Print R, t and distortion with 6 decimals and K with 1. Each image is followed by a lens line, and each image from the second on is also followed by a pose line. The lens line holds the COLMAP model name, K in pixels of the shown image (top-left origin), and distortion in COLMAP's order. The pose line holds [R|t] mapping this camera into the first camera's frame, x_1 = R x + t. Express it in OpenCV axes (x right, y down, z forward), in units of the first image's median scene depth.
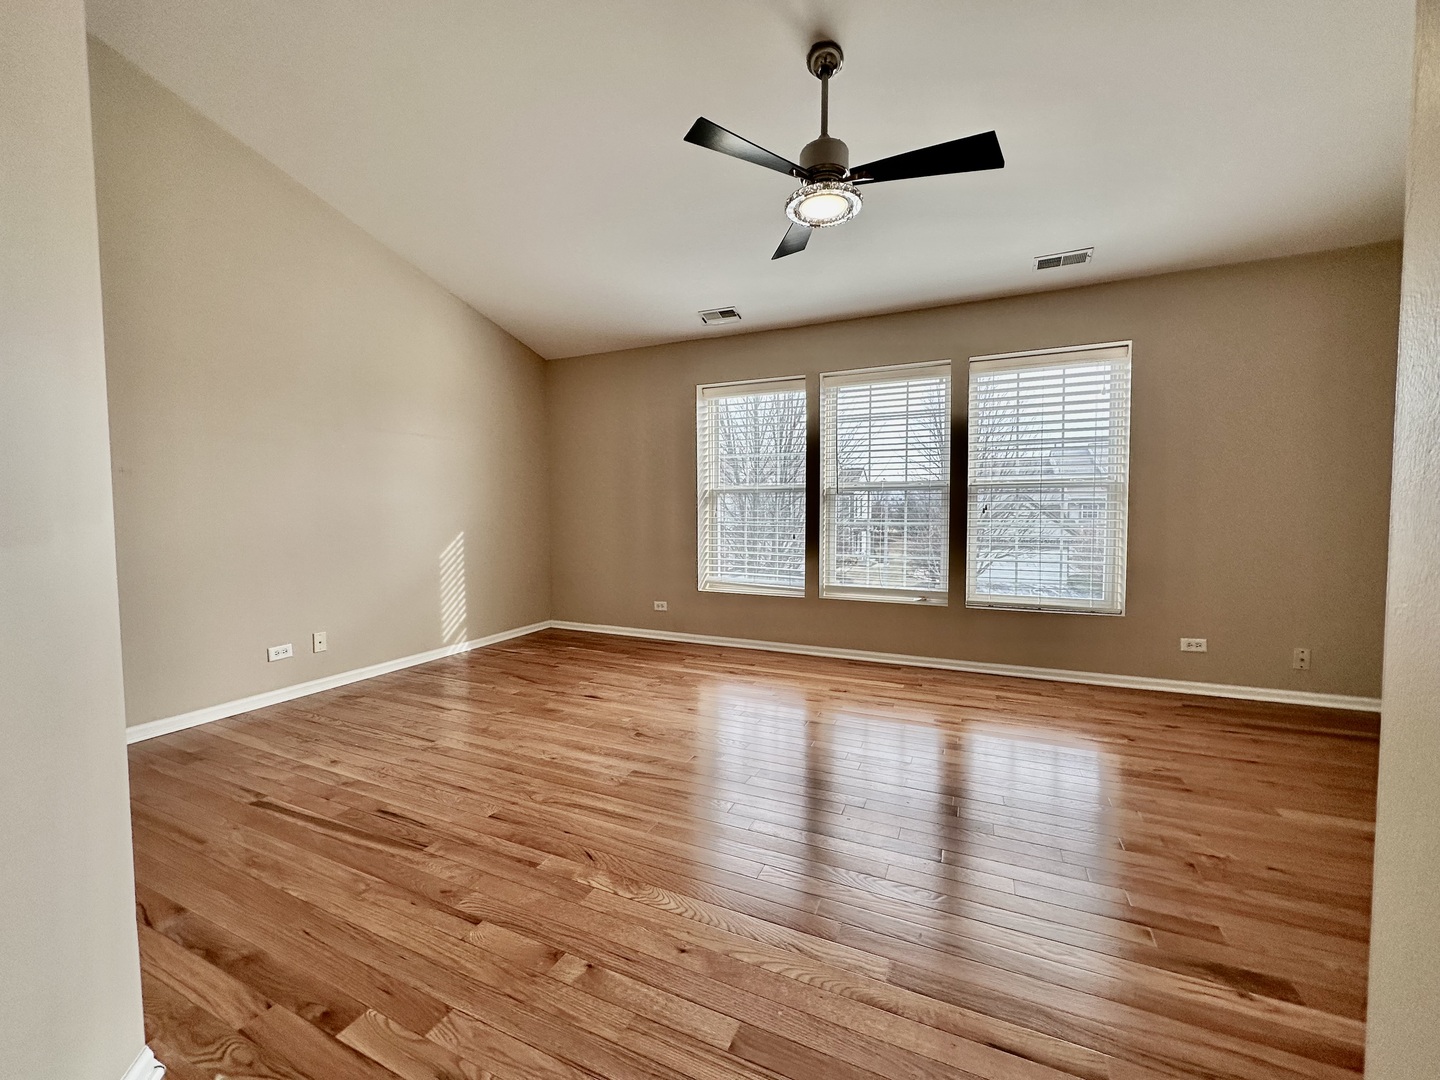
lens RADIAL K [[575.2, 0, 717.1], [0, 575.2, 537.4], [0, 0, 1]] dist [-0.001961, 0.000575]
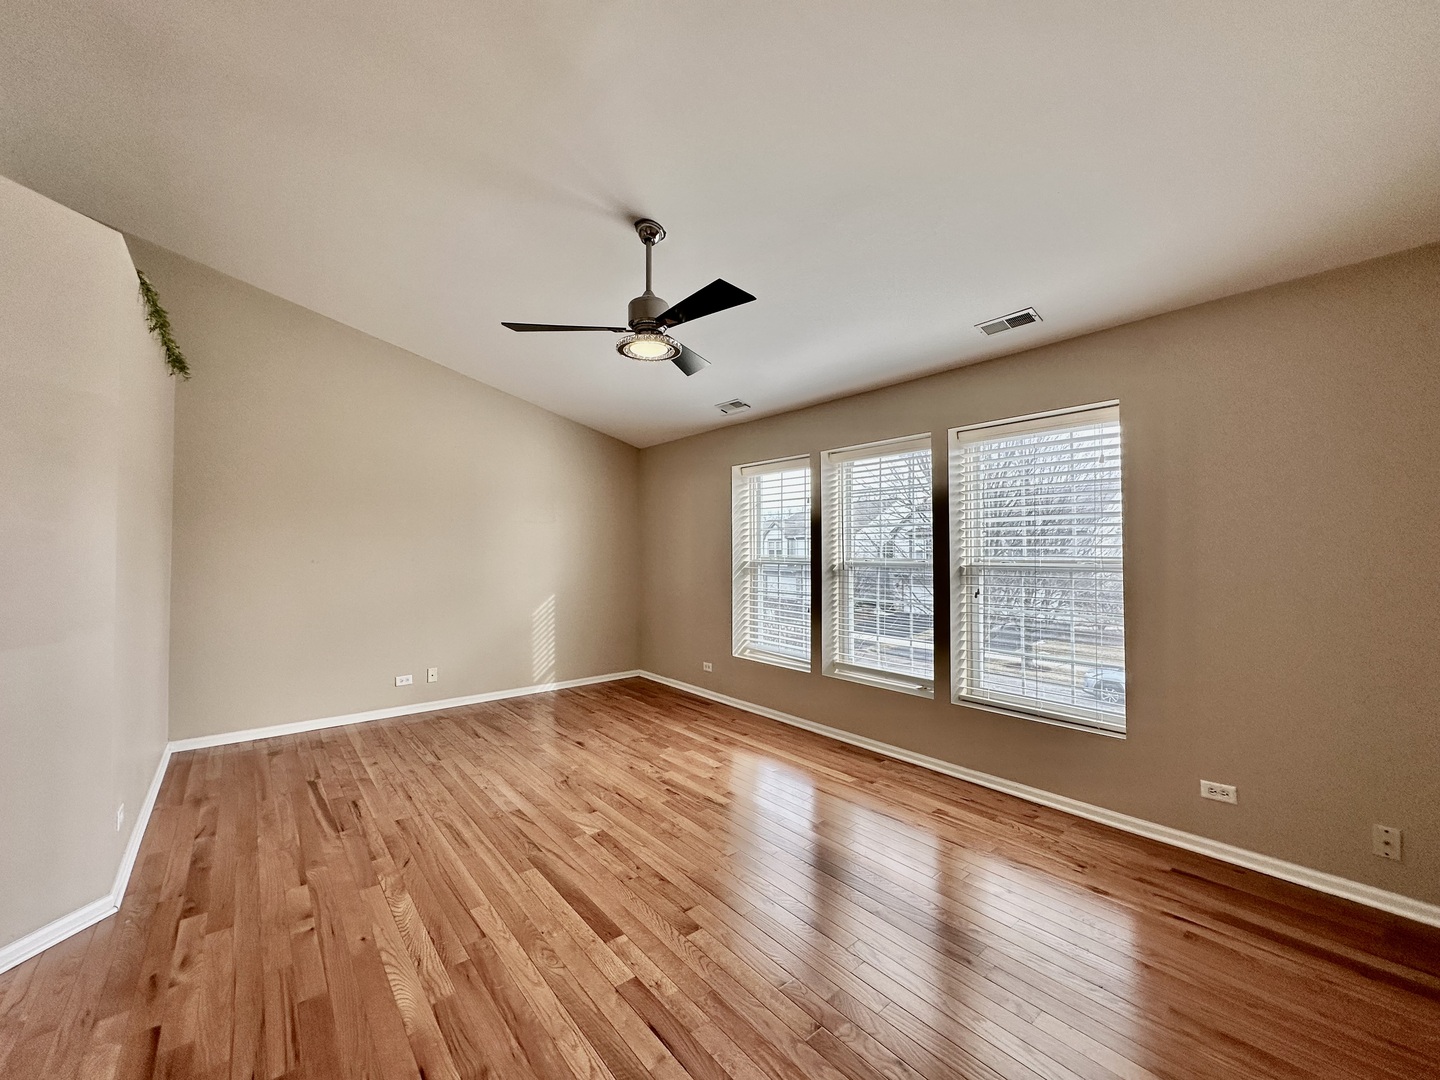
lens RADIAL K [[575.2, 0, 717.0], [0, 575.2, 533.6], [0, 0, 1]] dist [-0.001961, 0.000575]
pose [[0.897348, -0.012824, -0.441137, 0.566376], [-0.019802, 0.997401, -0.069276, -0.081133], [0.440879, 0.070900, 0.894762, 0.020630]]
